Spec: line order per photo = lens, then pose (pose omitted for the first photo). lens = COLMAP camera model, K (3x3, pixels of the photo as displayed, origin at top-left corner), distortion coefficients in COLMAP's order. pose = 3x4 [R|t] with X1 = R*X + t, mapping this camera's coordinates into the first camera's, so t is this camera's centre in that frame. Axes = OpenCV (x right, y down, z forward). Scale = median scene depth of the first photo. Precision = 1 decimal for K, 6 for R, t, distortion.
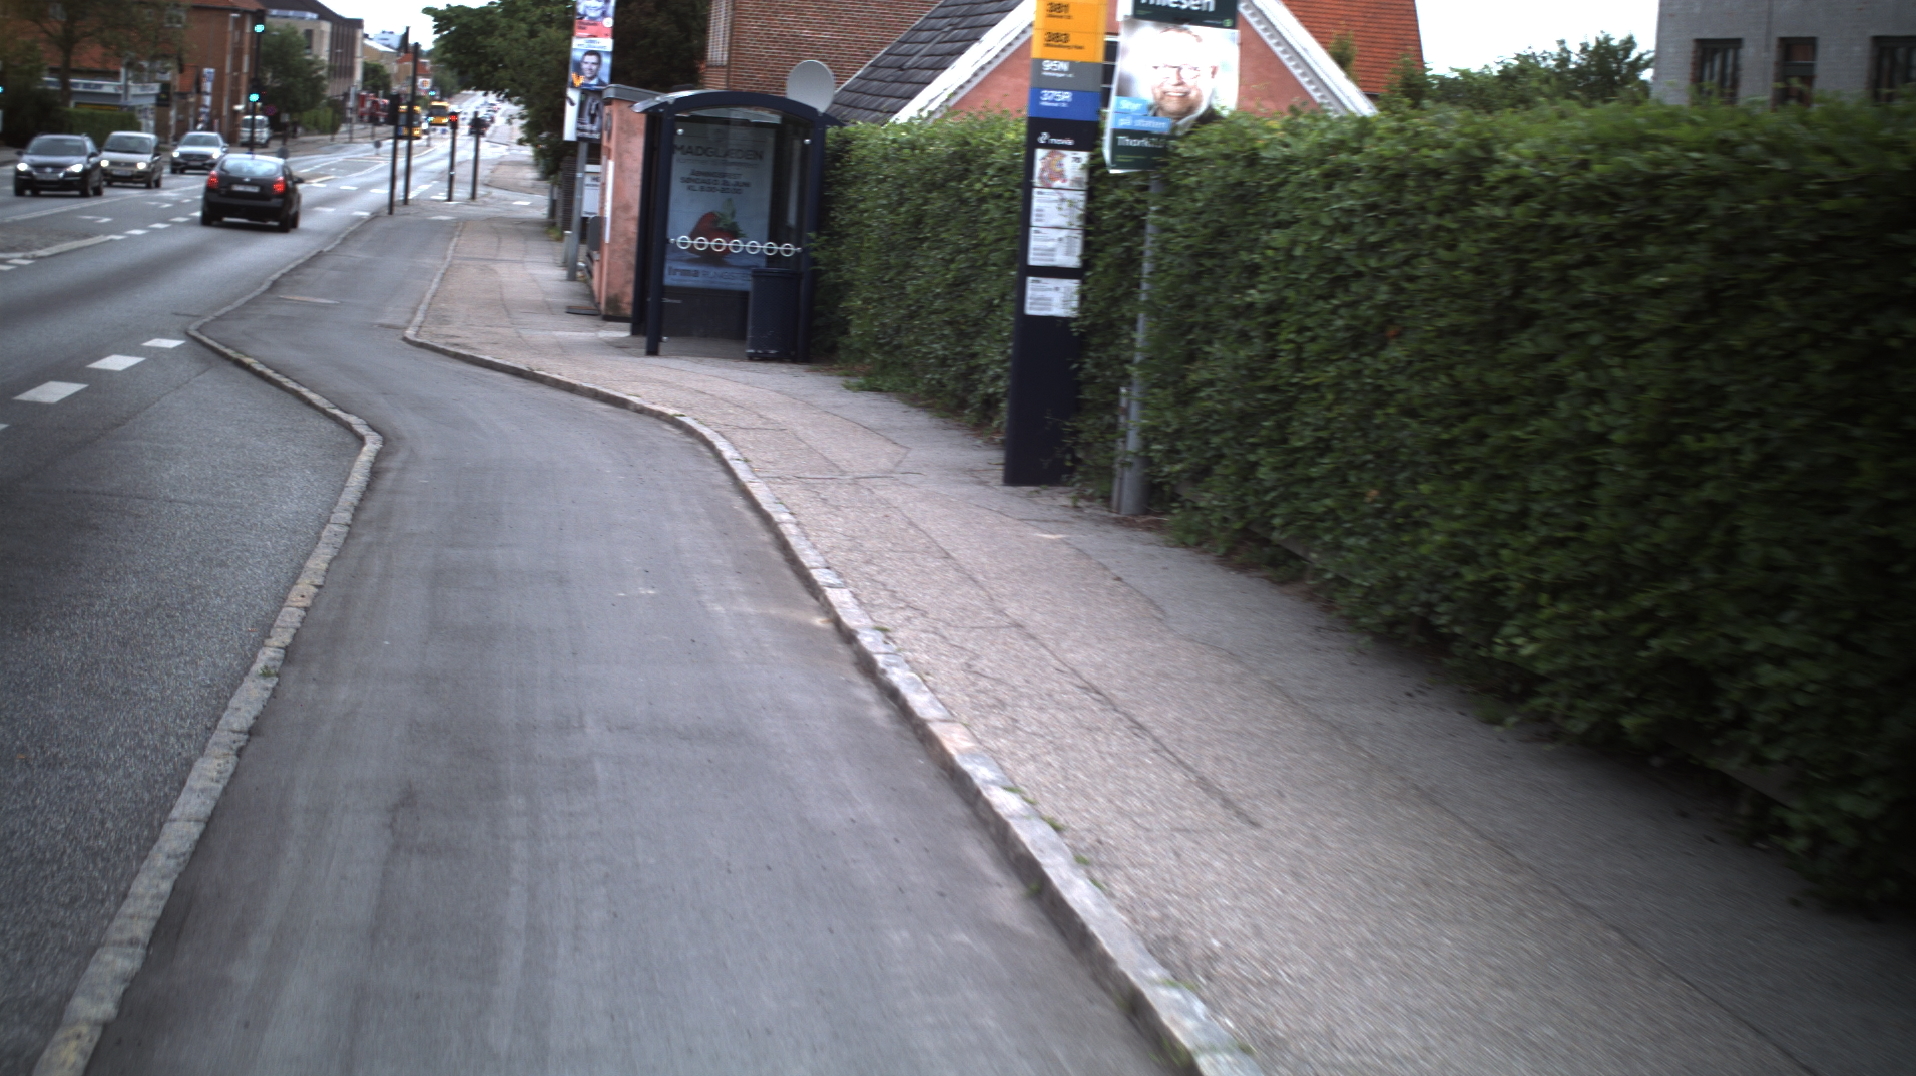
lens RADIAL K [[3440.2, 0, 958.0], [0, 3440.2, 538.0], [0, 0, 1]] dist [-0.286581, 0.325792]
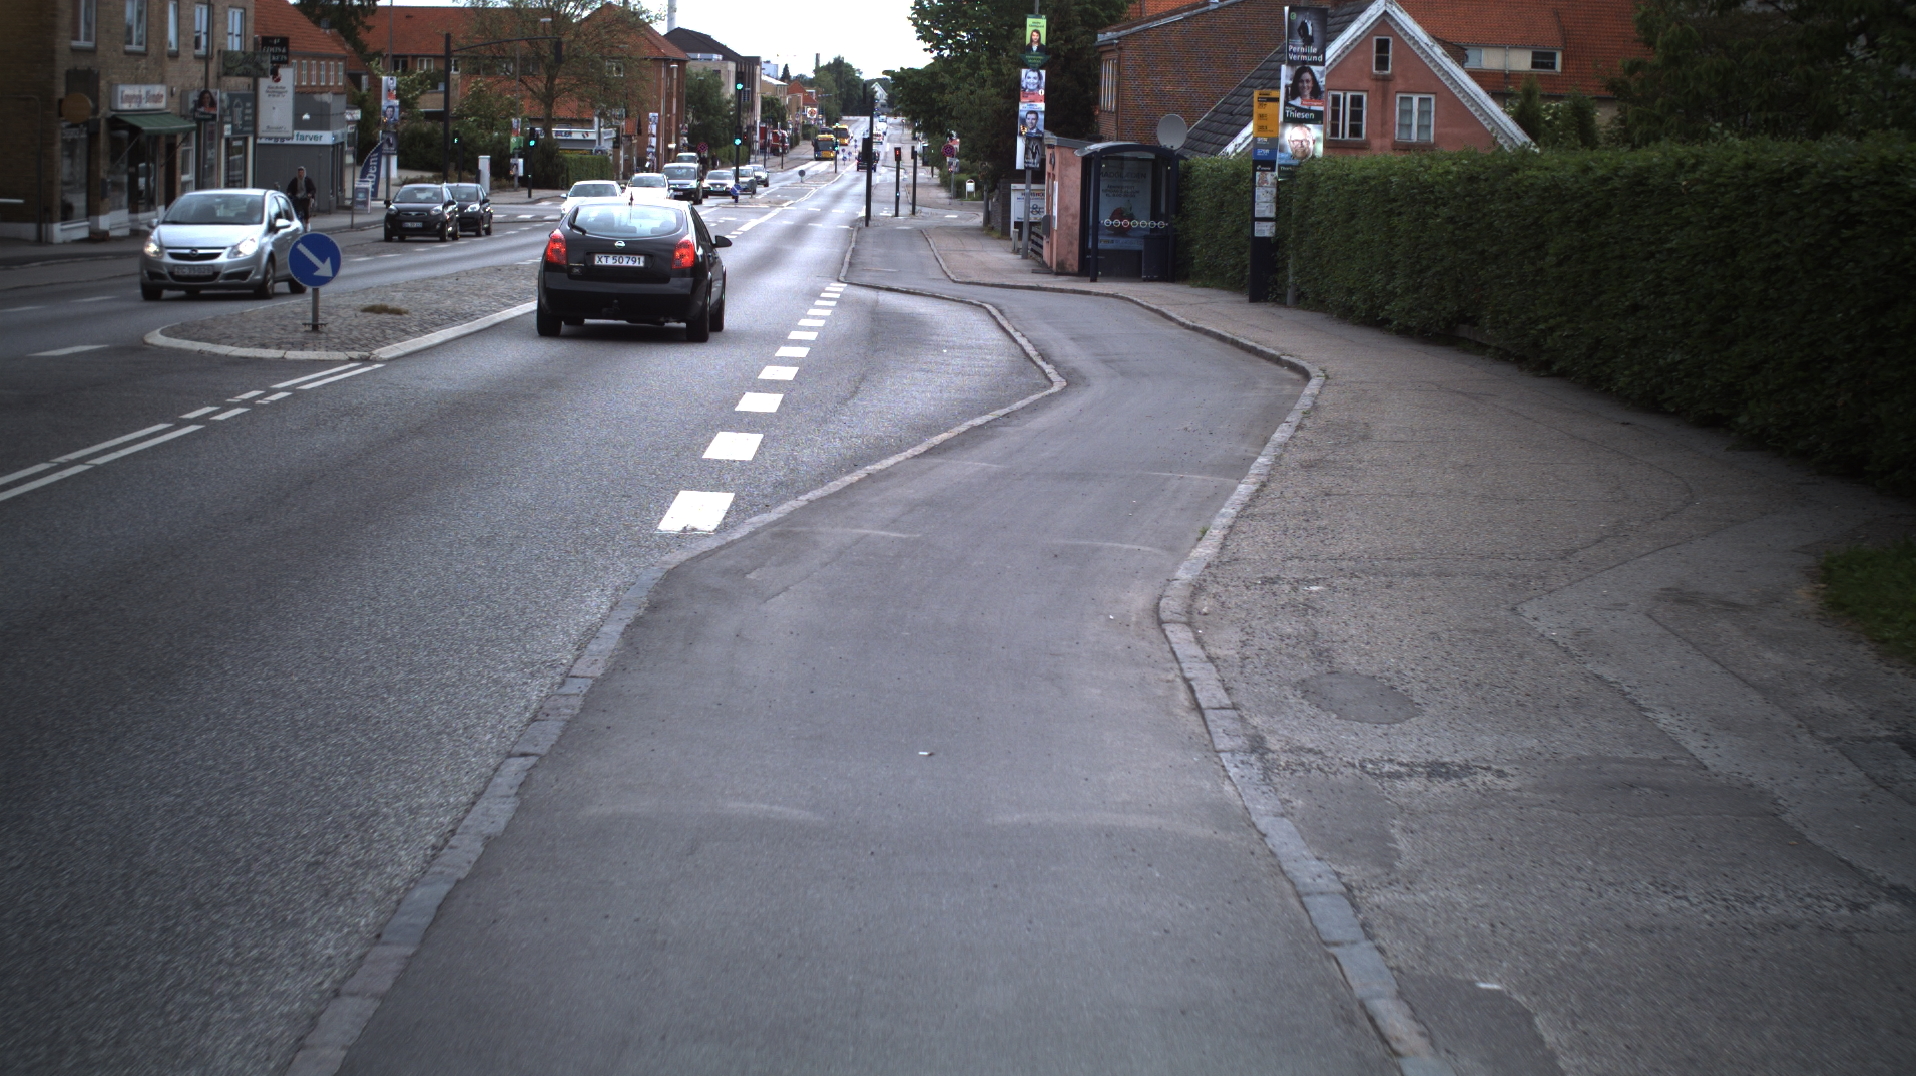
lens RADIAL K [[3440.2, 0, 958.0], [0, 3440.2, 538.0], [0, 0, 1]] dist [-0.286581, 0.325792]
pose [[0.993105, -0.033638, -0.112297, 0.067971], [0.033250, 0.999433, -0.005320, 0.142289], [0.112412, 0.001550, 0.993660, -1.339585]]
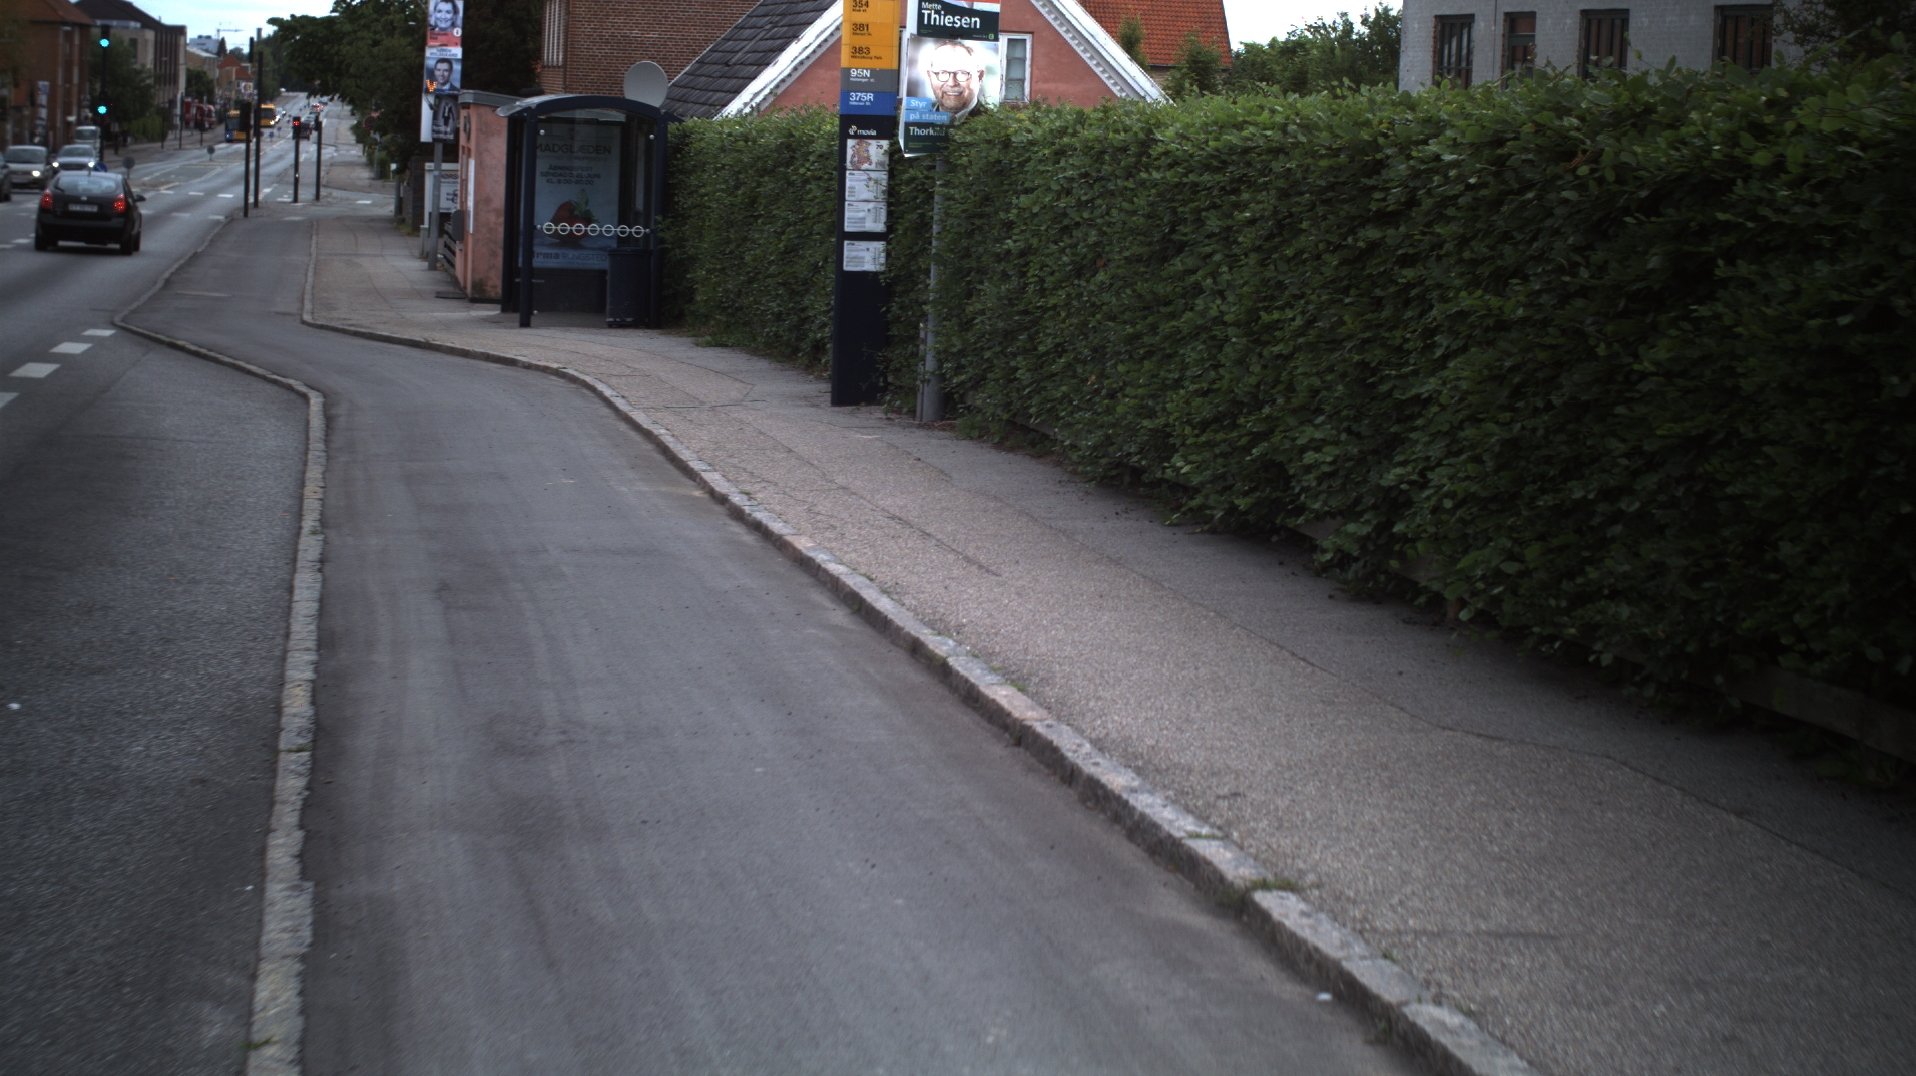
lens RADIAL K [[3440.2, 0, 958.0], [0, 3440.2, 538.0], [0, 0, 1]] dist [-0.286581, 0.325792]
pose [[0.998103, -0.039130, 0.047539, -0.001927], [0.038862, 0.999223, 0.006548, 0.022841], [-0.047758, -0.004688, 0.998848, -0.226619]]
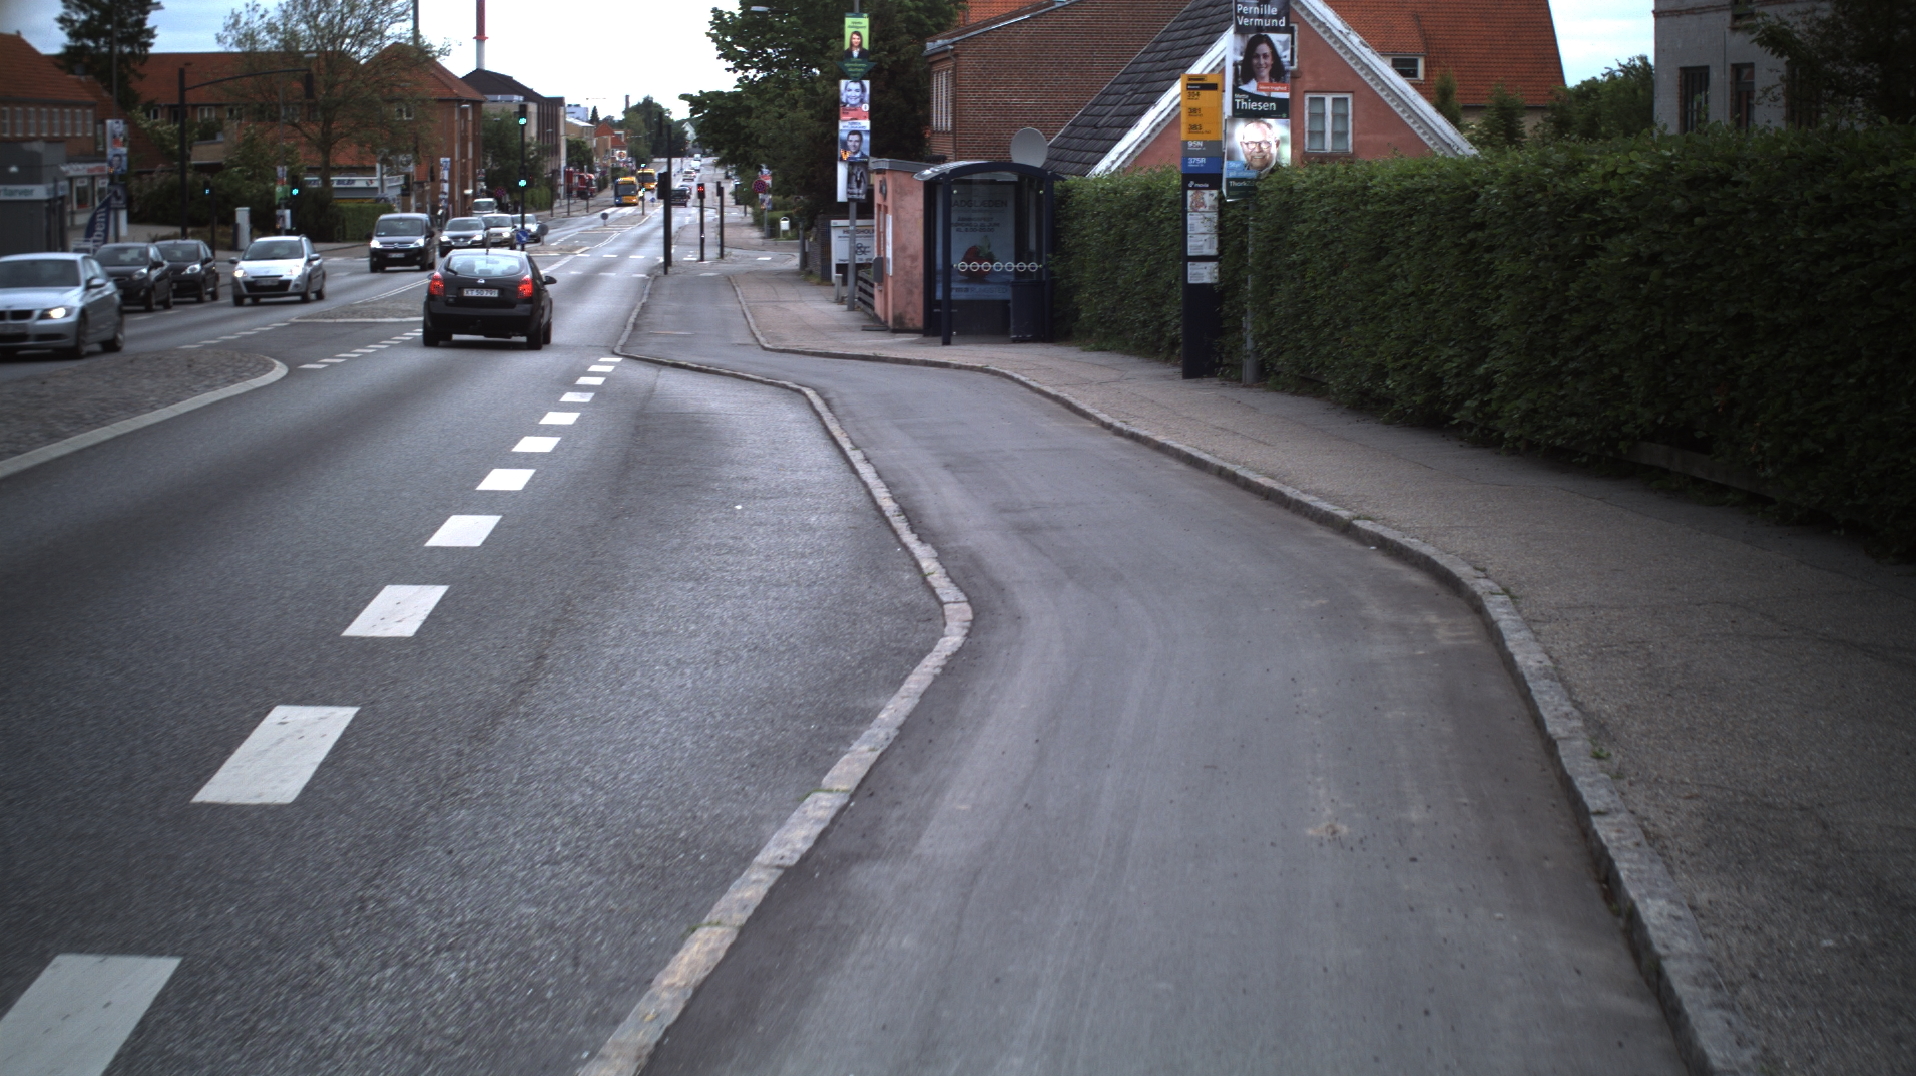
lens RADIAL K [[3440.2, 0, 958.0], [0, 3440.2, 538.0], [0, 0, 1]] dist [-0.286581, 0.325792]
pose [[0.995731, -0.068555, -0.061803, 0.001133], [0.067867, 0.997608, -0.013153, 0.070466], [0.062557, 0.008903, 0.998002, -0.672868]]
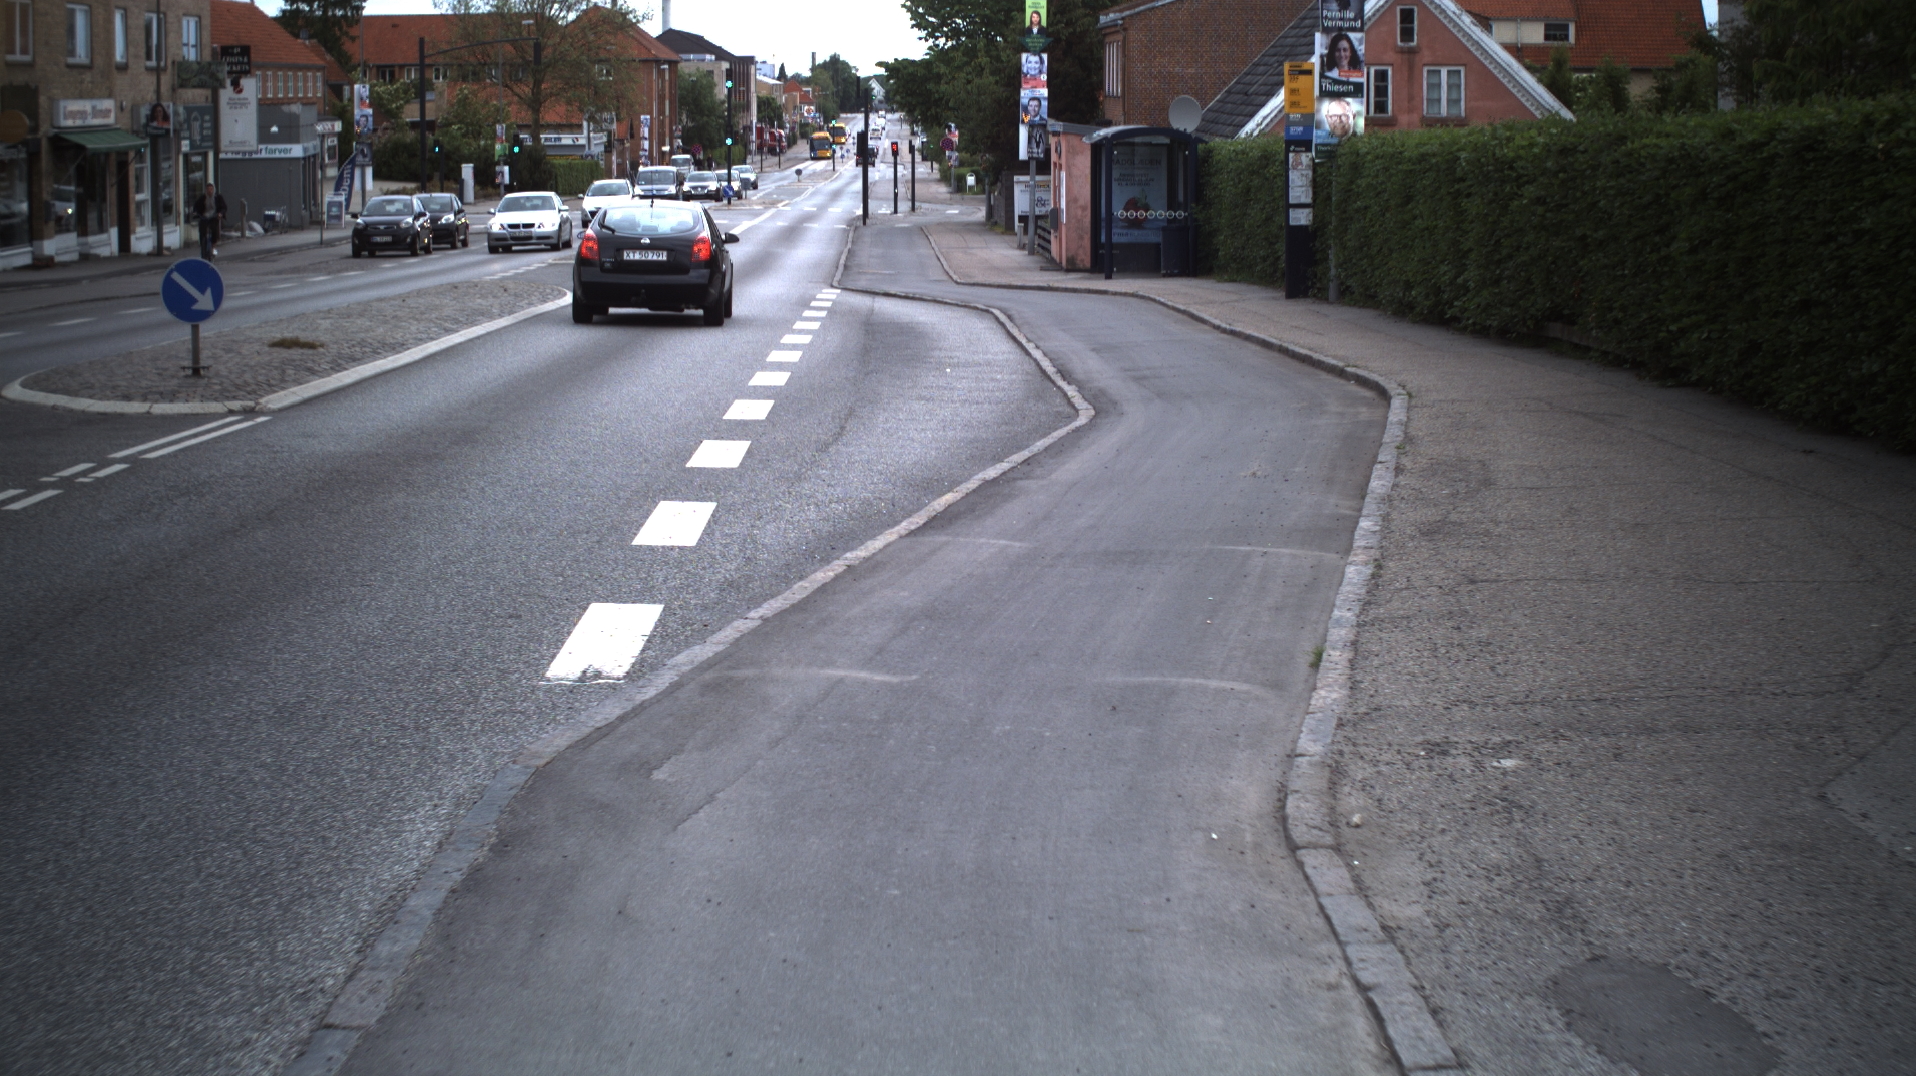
lens RADIAL K [[3440.2, 0, 958.0], [0, 3440.2, 538.0], [0, 0, 1]] dist [-0.286581, 0.325792]
pose [[0.991199, -0.064290, -0.115723, 0.043930], [0.064270, 0.997925, -0.003908, 0.118944], [0.115734, -0.003564, 0.993274, -1.116747]]
